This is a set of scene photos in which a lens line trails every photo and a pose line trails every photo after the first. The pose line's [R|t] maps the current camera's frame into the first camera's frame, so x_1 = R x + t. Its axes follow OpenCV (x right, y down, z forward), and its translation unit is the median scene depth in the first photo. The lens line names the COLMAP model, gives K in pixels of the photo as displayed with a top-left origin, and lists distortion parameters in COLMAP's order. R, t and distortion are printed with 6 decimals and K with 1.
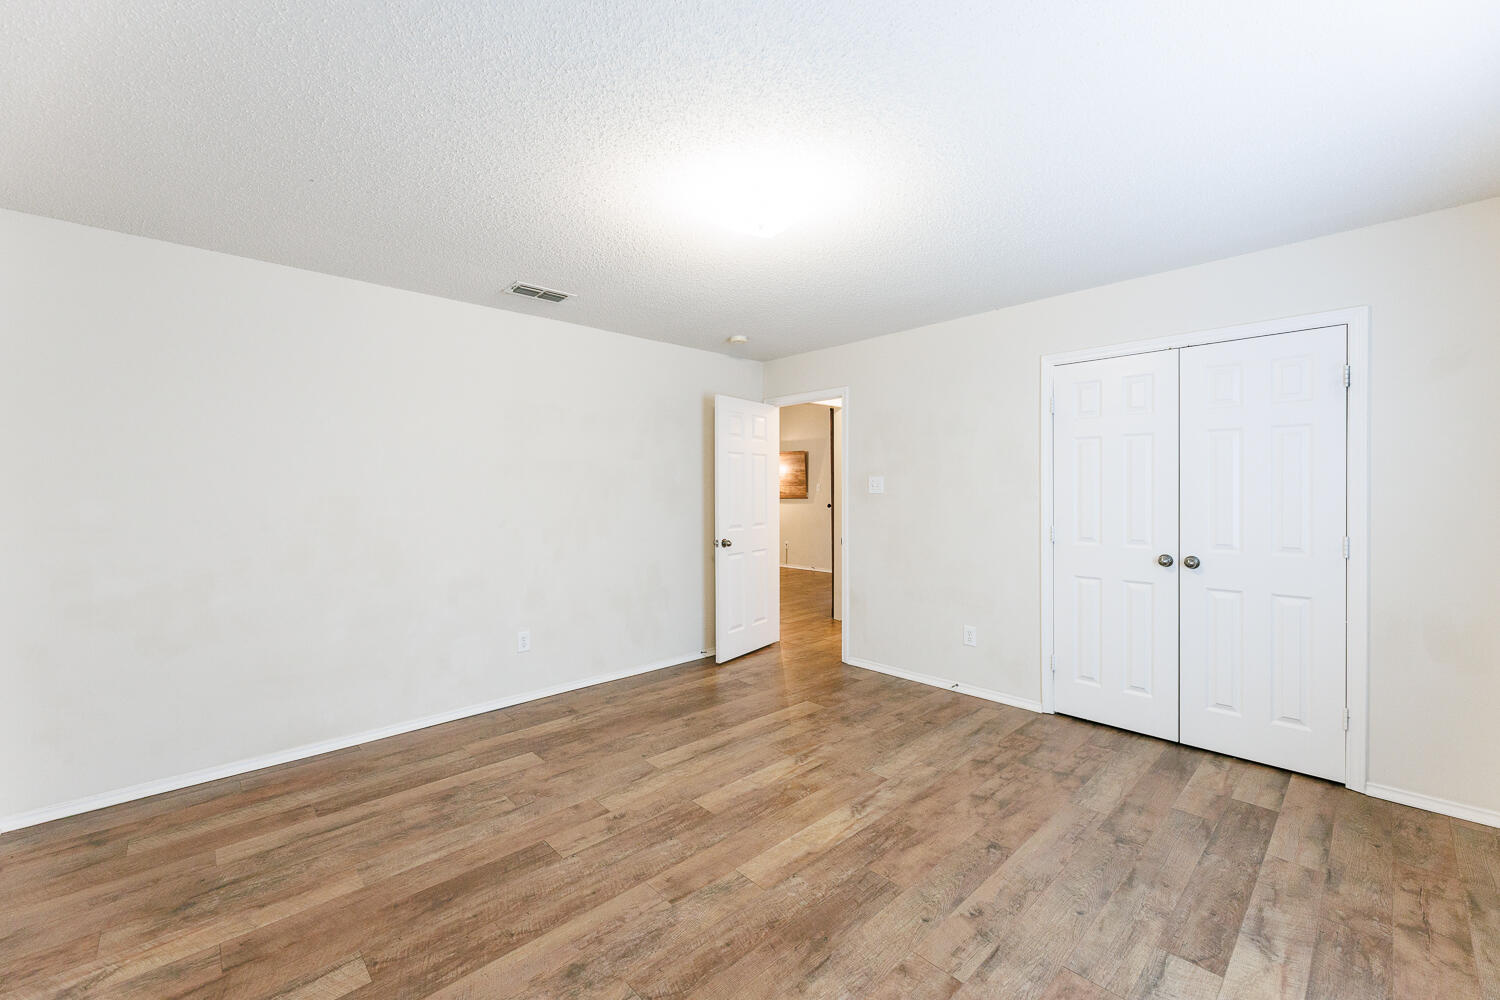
lens RADIAL K [[615.5, 0, 743.2], [0, 615.5, 495.9], [0, 0, 1]] dist [-0.008484, 0.003527]
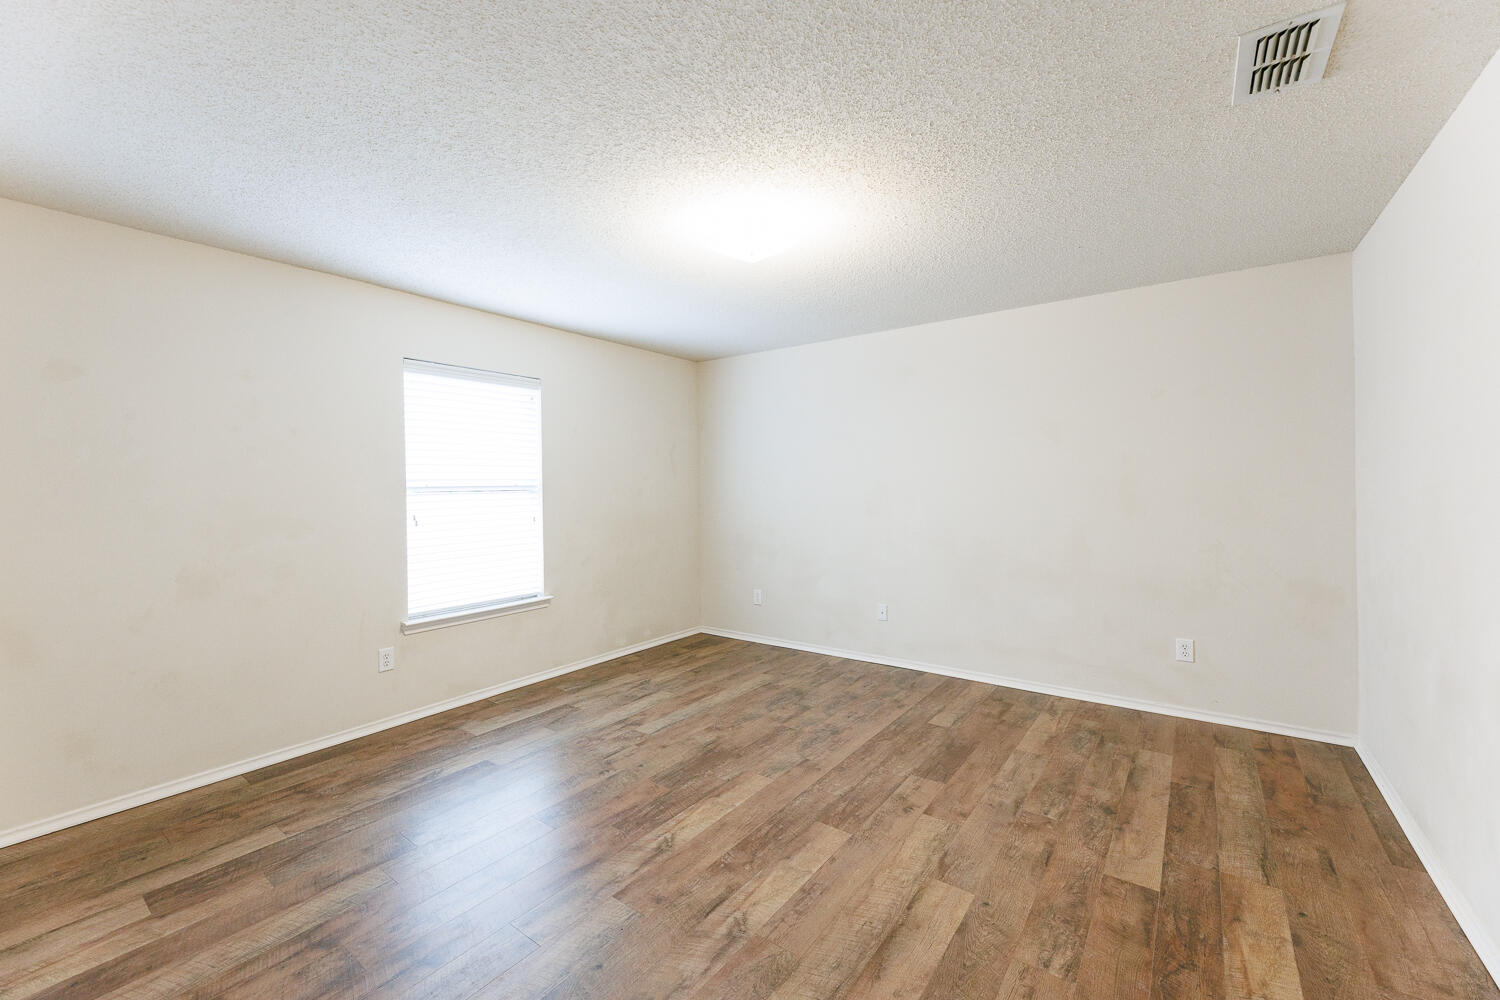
lens RADIAL K [[615.5, 0, 742.2], [0, 615.5, 502.8], [0, 0, 1]] dist [-0.008484, 0.003527]
pose [[-0.984743, 0.021140, -0.172724, 0.229234], [0.014665, 0.999144, 0.038680, -0.019048], [0.173393, 0.035556, -0.984211, 1.946006]]
